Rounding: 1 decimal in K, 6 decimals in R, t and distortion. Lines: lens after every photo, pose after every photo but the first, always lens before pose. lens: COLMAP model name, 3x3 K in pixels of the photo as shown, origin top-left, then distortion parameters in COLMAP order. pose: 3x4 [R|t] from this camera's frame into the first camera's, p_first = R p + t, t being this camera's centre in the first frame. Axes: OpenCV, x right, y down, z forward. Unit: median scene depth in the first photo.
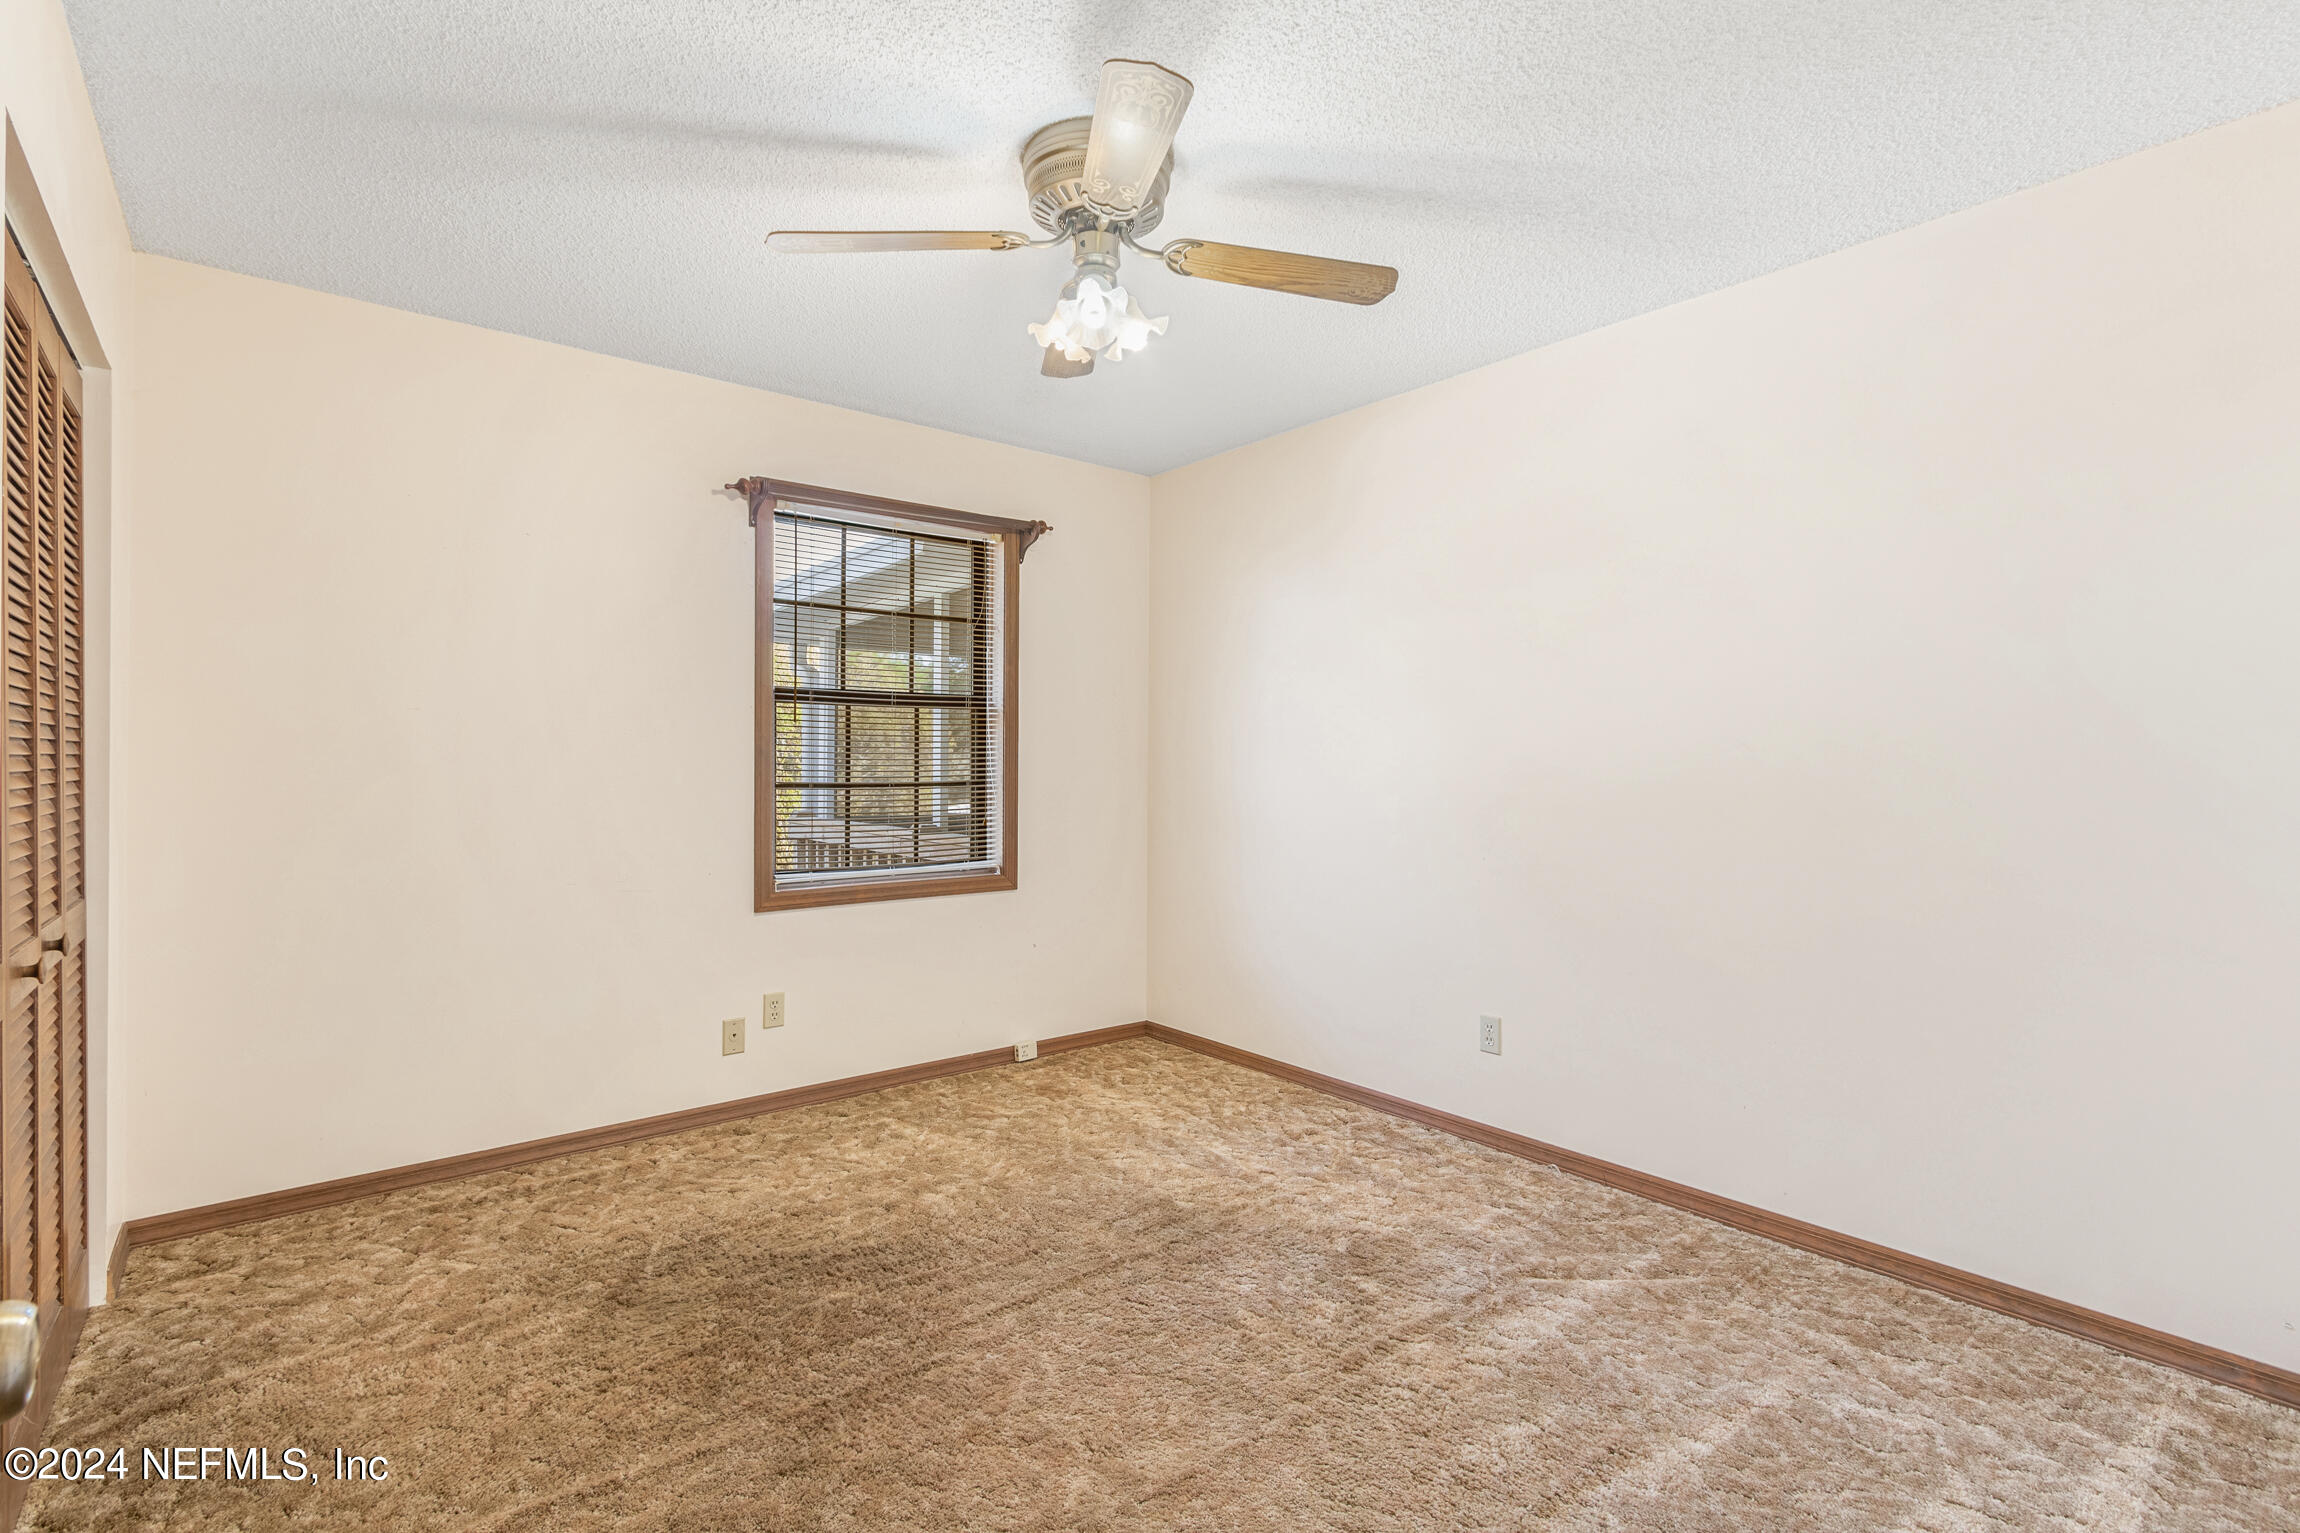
lens RADIAL K [[1066.3, 0, 1136.8], [0, 1066.3, 752.2], [0, 0, 1]] dist [0.003354, -0.002274]
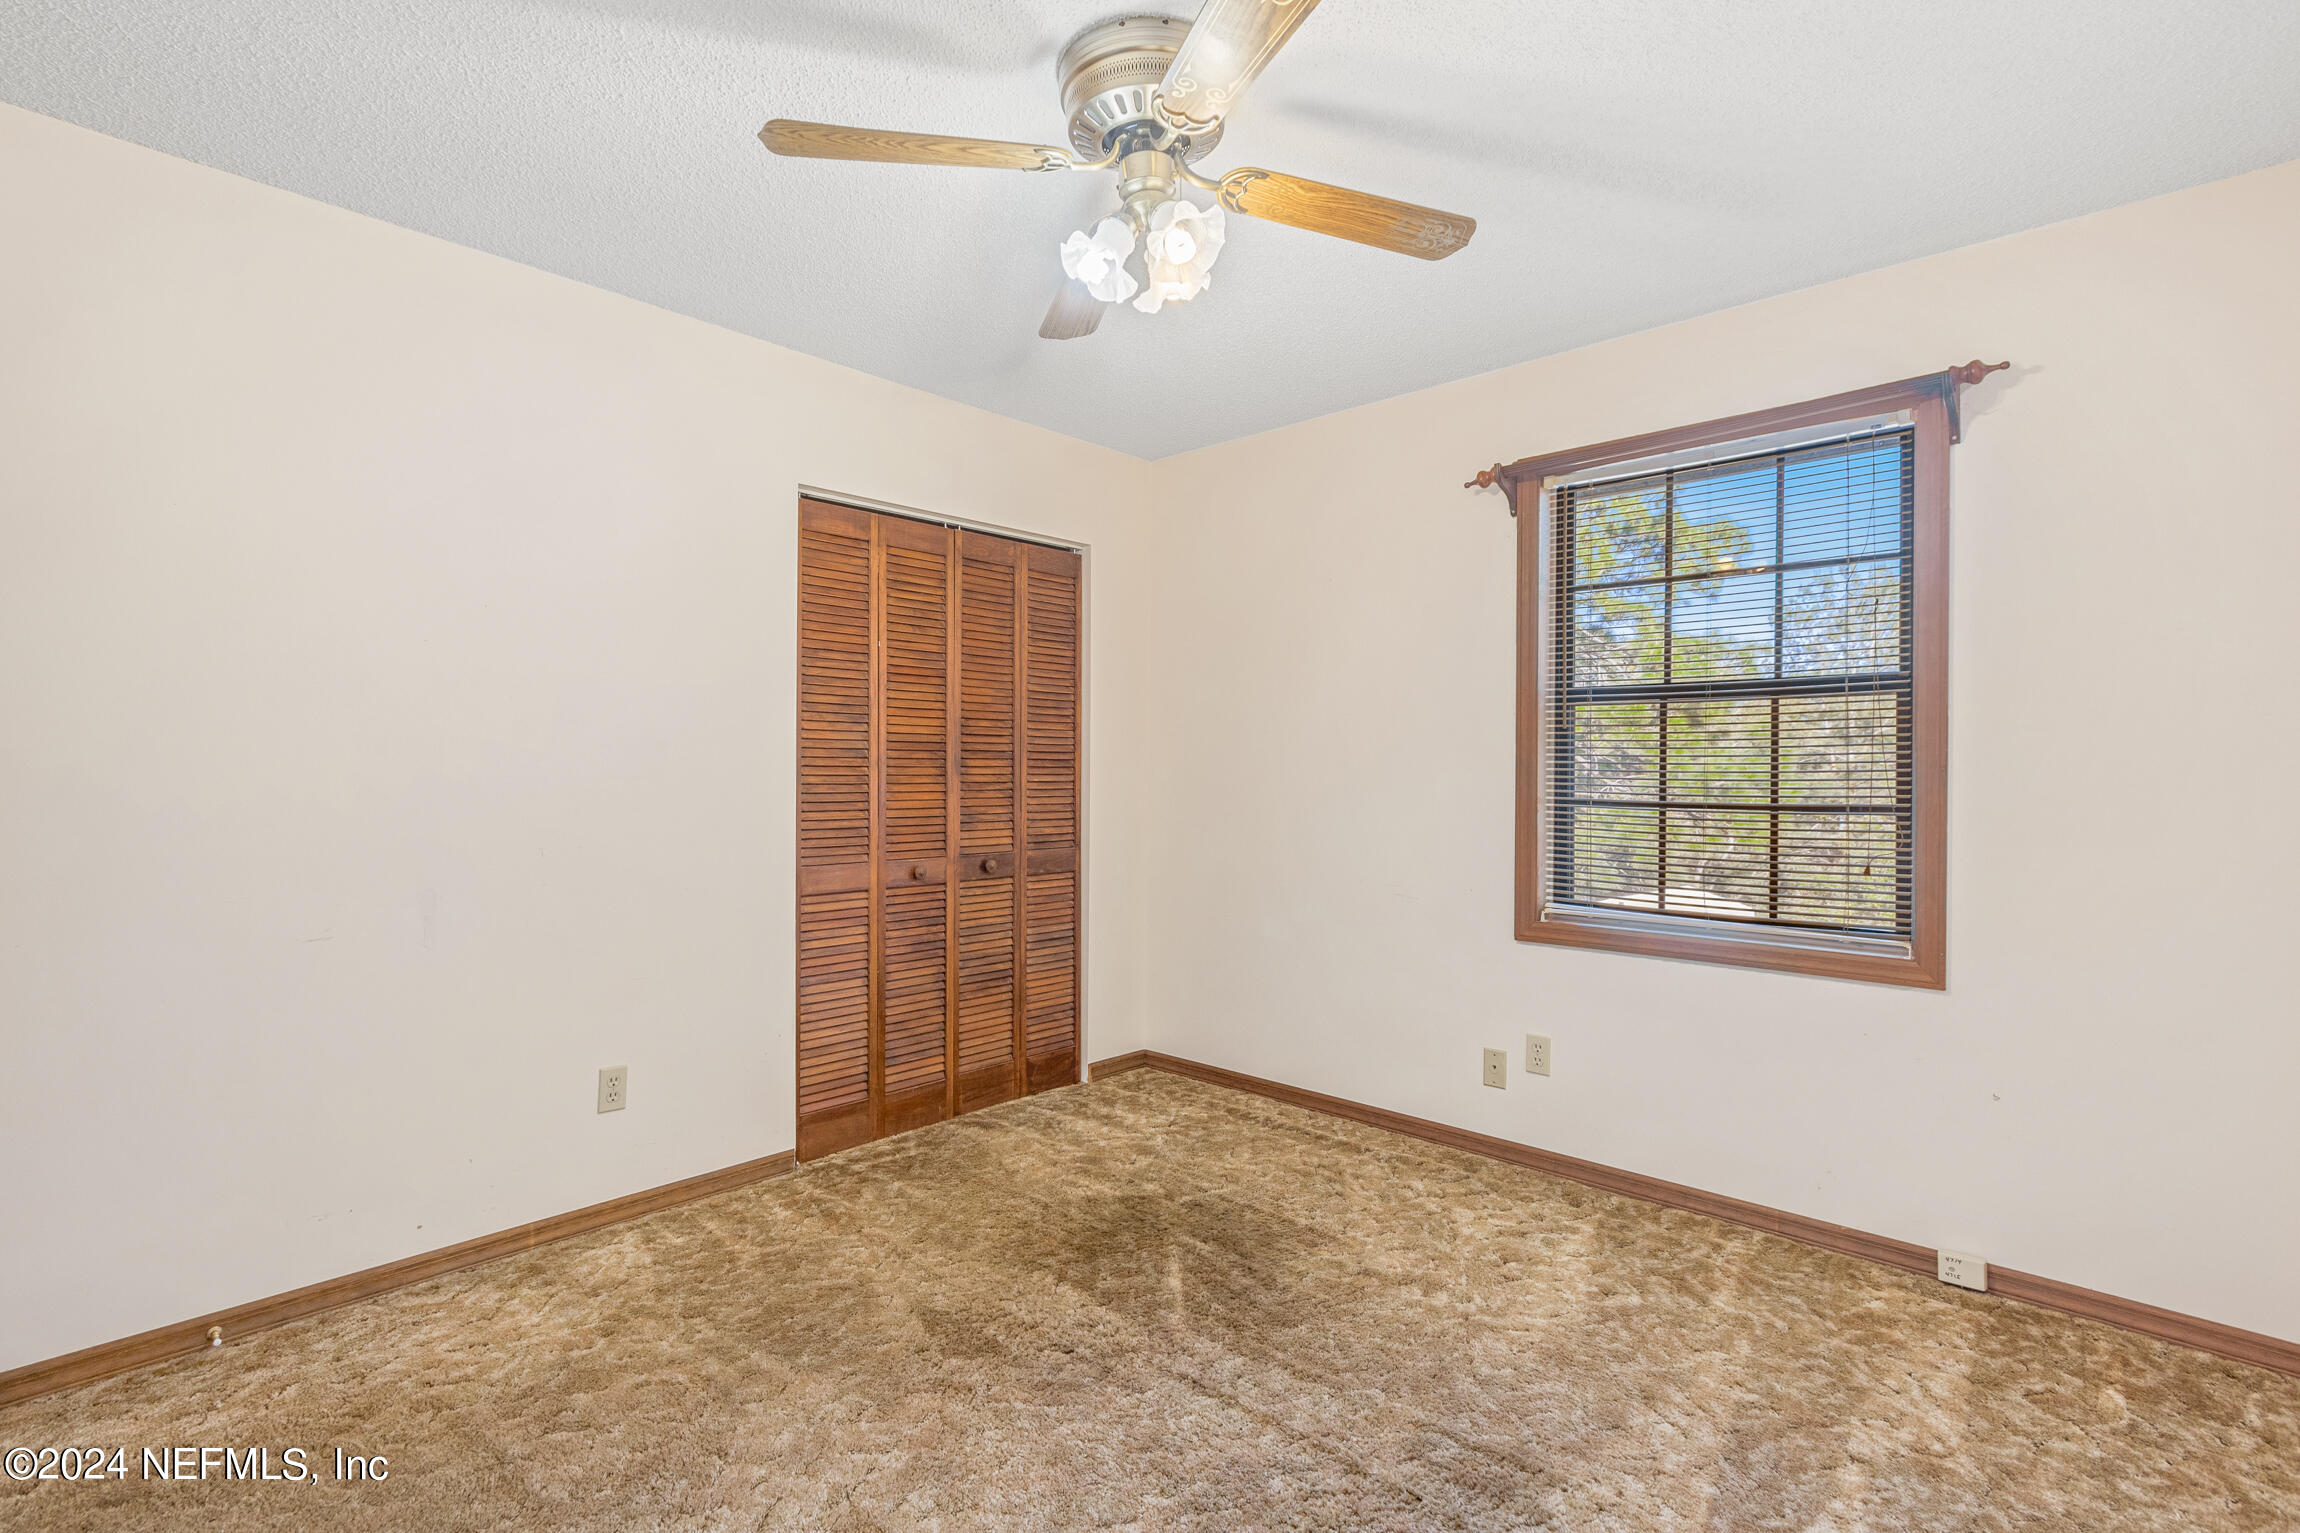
lens RADIAL K [[1066.3, 0, 1130.5], [0, 1066.3, 767.5], [0, 0, 1]] dist [0.003354, -0.002274]
pose [[0.116520, -0.008836, -0.993149, 0.519241], [-0.001786, 0.999957, -0.009106, 0.012757], [0.993187, 0.002834, 0.116499, 0.580660]]
